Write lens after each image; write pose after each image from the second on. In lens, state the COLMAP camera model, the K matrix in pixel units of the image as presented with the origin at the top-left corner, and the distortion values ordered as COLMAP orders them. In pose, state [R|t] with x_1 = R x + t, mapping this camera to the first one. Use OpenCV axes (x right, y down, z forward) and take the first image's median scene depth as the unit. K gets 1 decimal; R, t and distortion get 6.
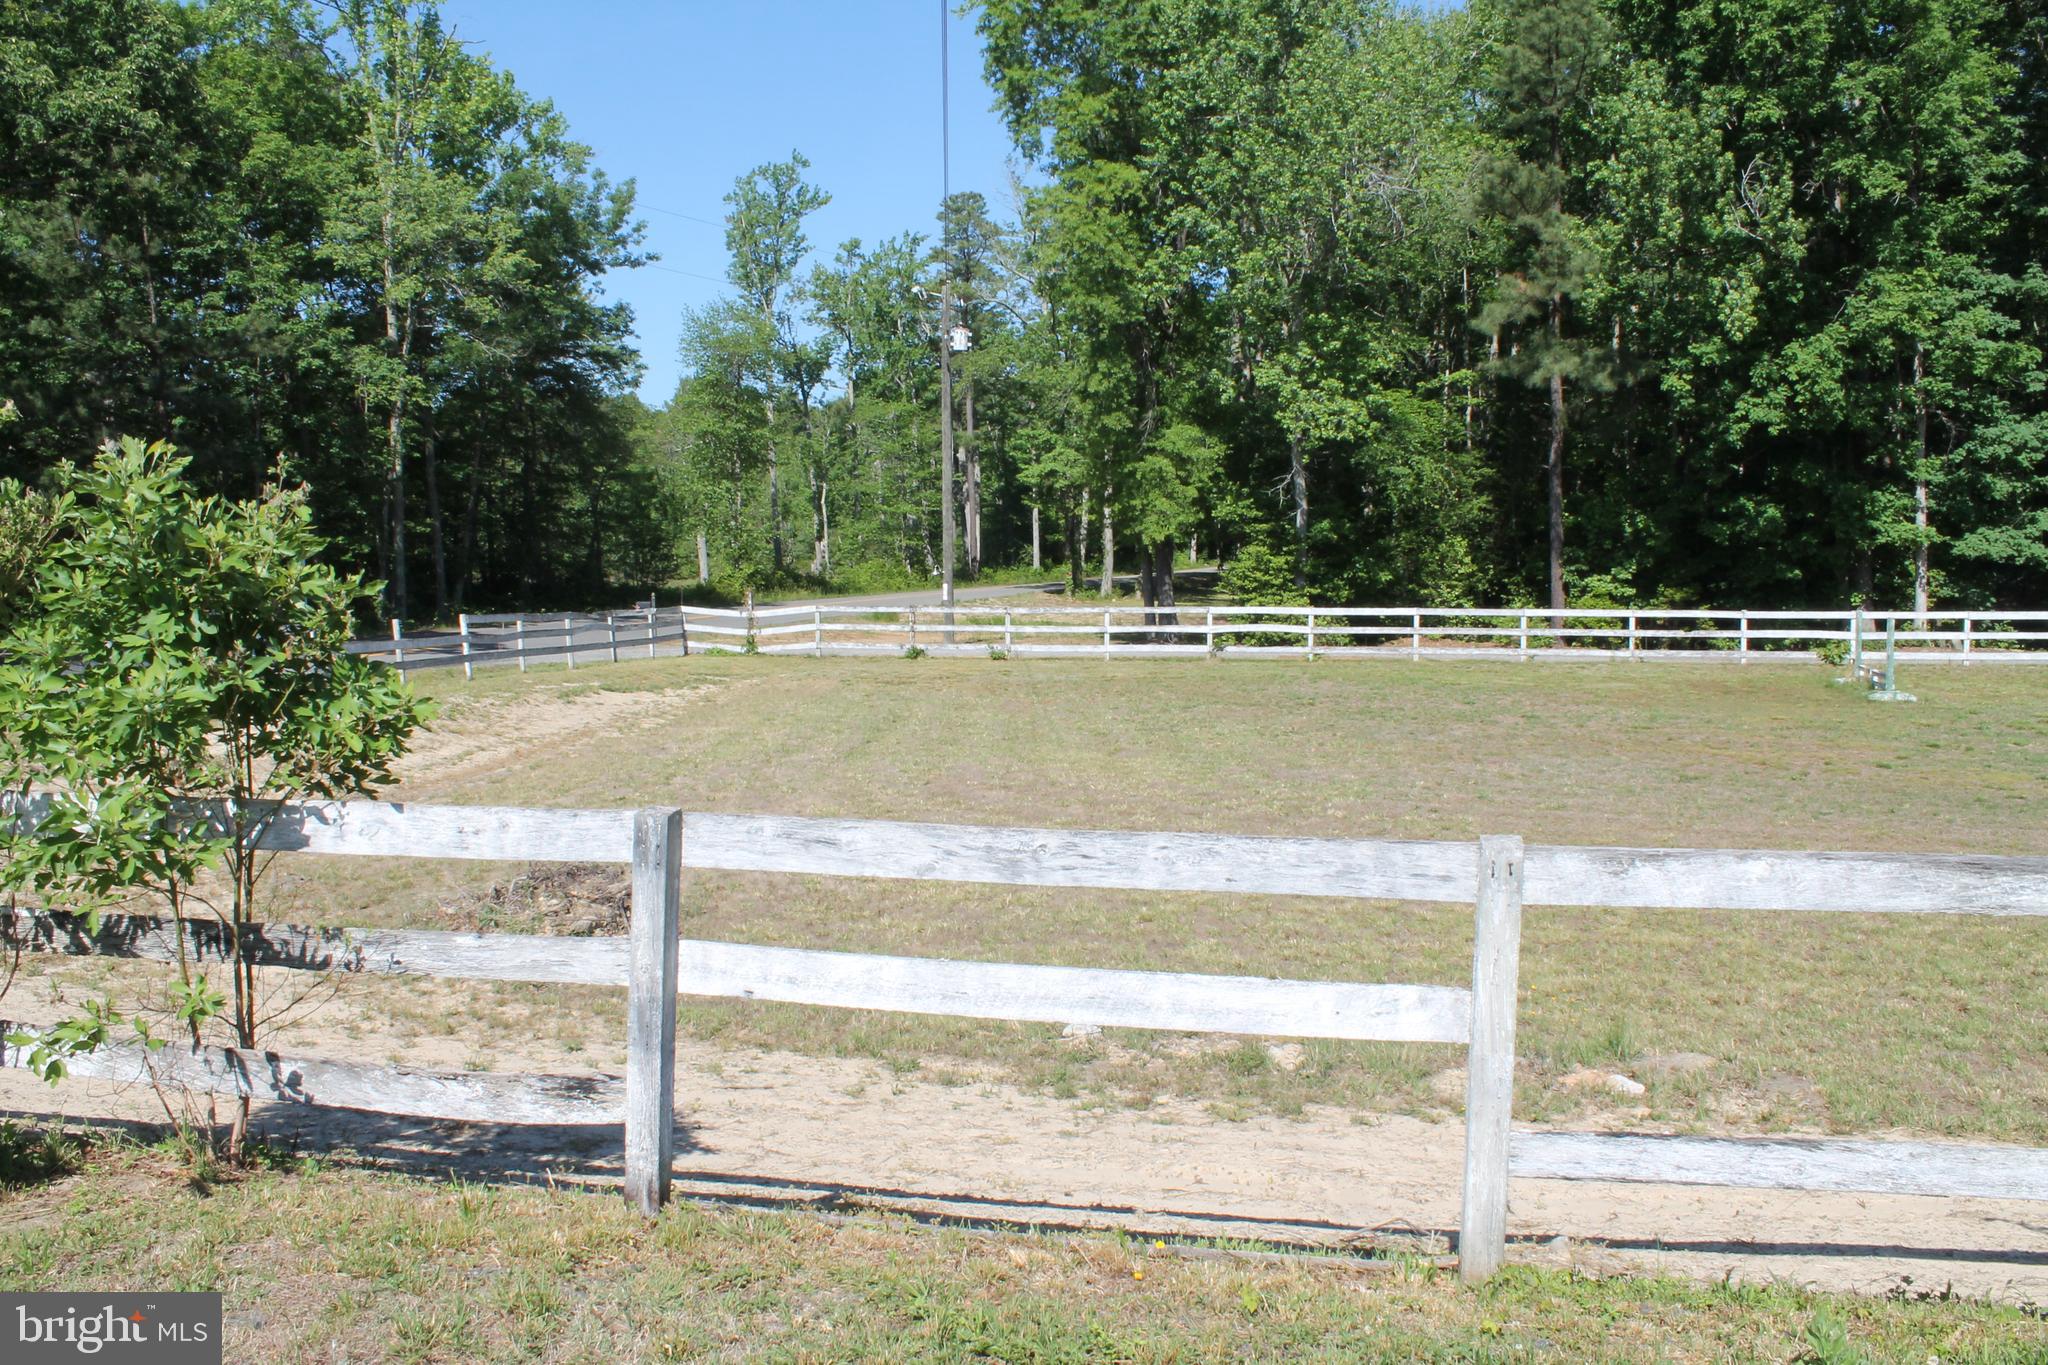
lens RADIAL K [[1721.5, 0, 1038.1], [0, 1721.5, 686.0], [0, 0, 1]] dist [-0.164147, 0.142505]
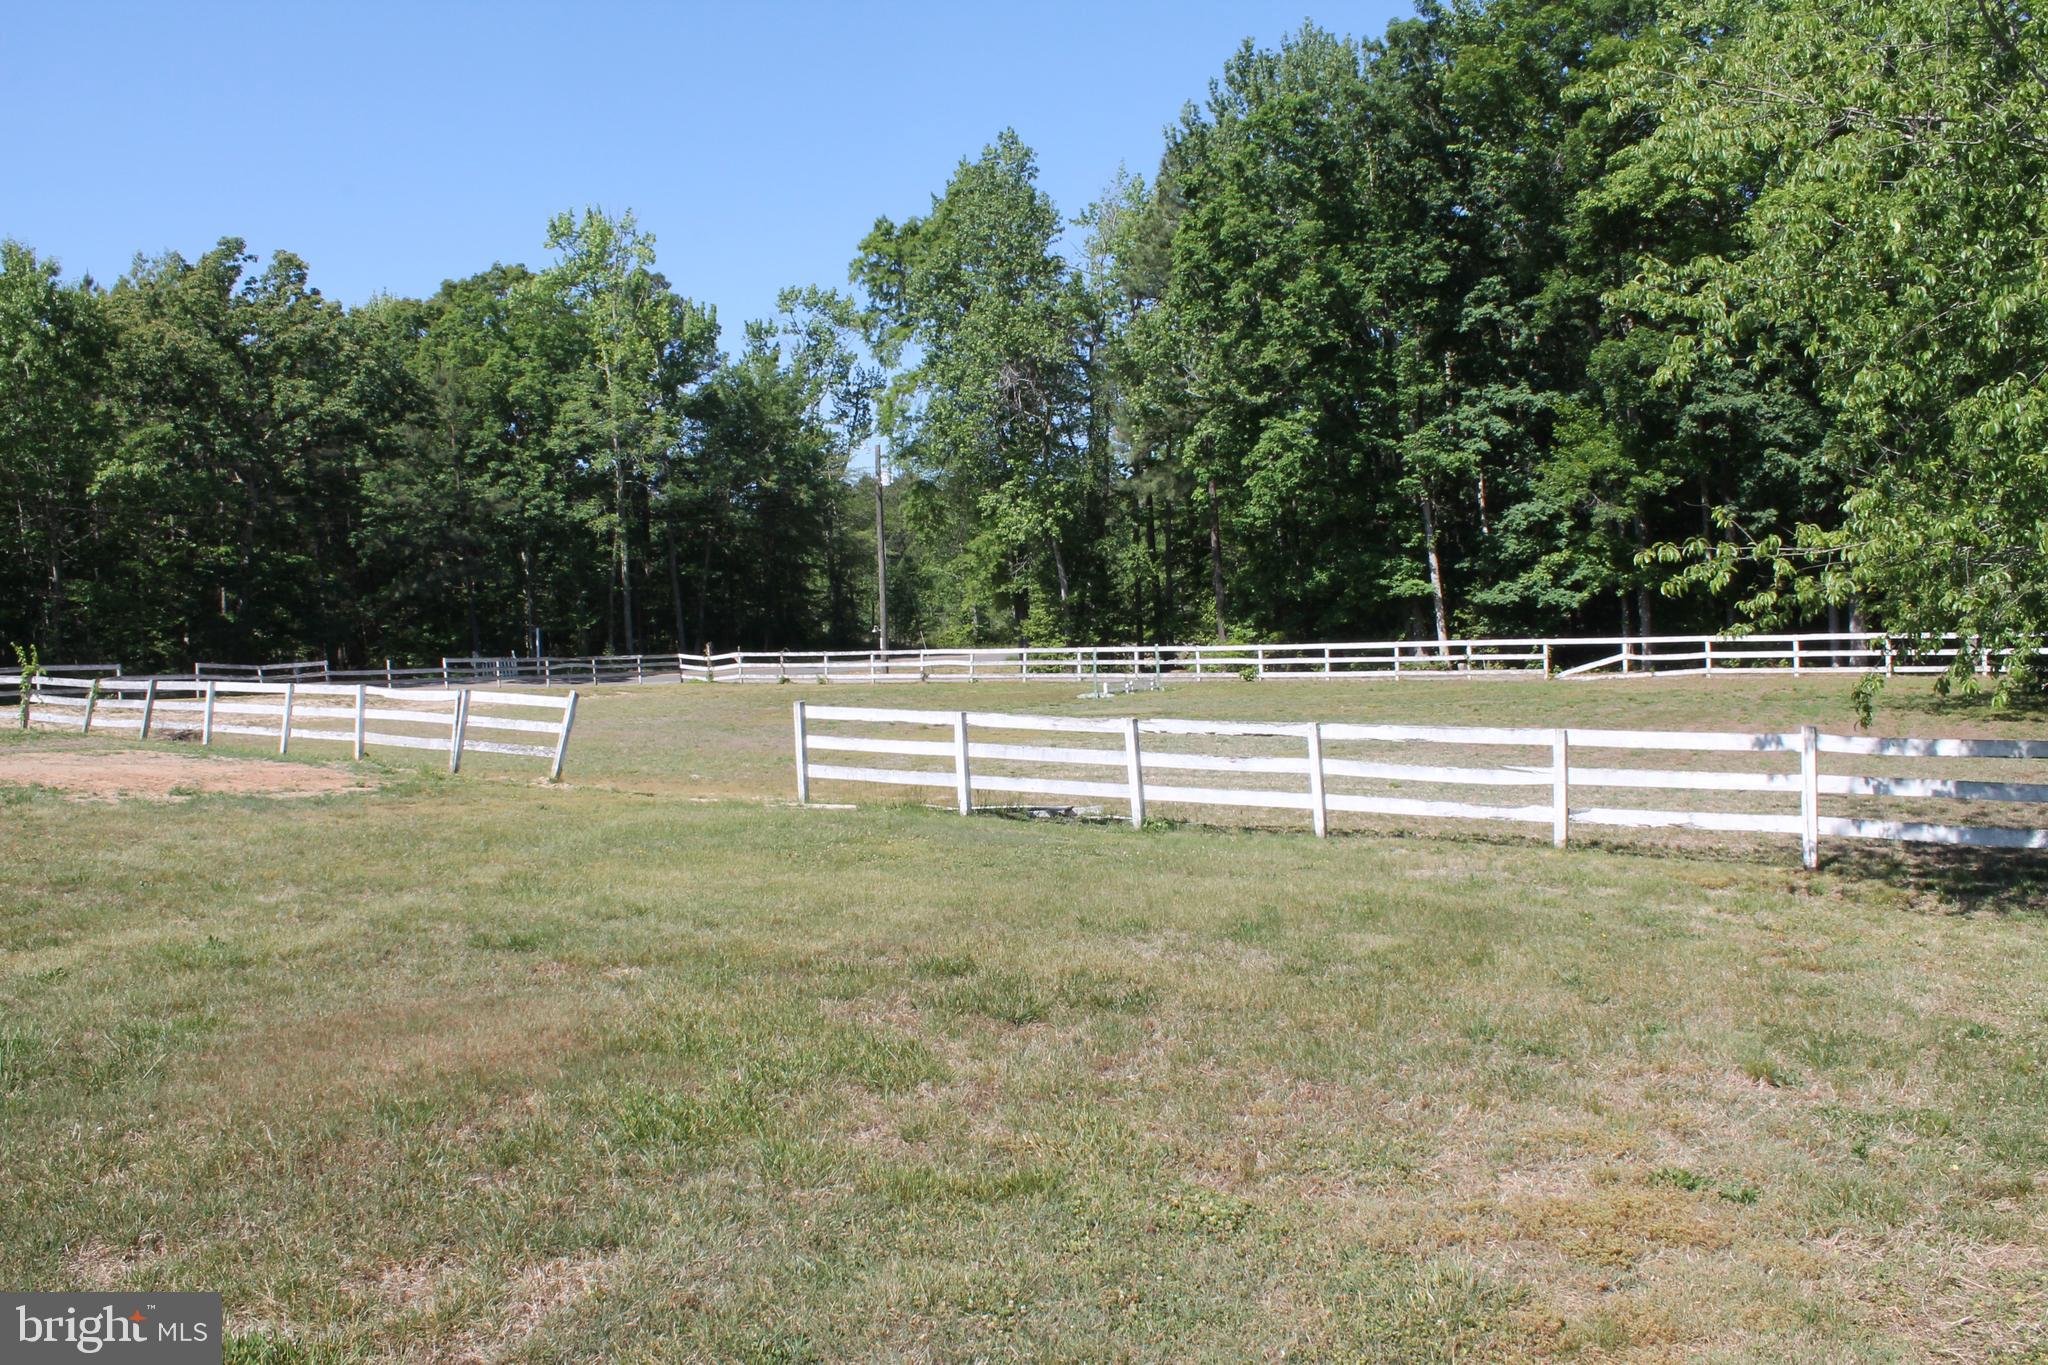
lens RADIAL K [[1721.5, 0, 1024.3], [0, 1721.5, 684.9], [0, 0, 1]] dist [-0.164147, 0.142505]
pose [[0.914758, -0.008754, -0.403906, 0.682440], [0.001870, 0.999846, -0.017435, 0.012825], [0.403997, 0.015193, 0.914634, -0.385055]]
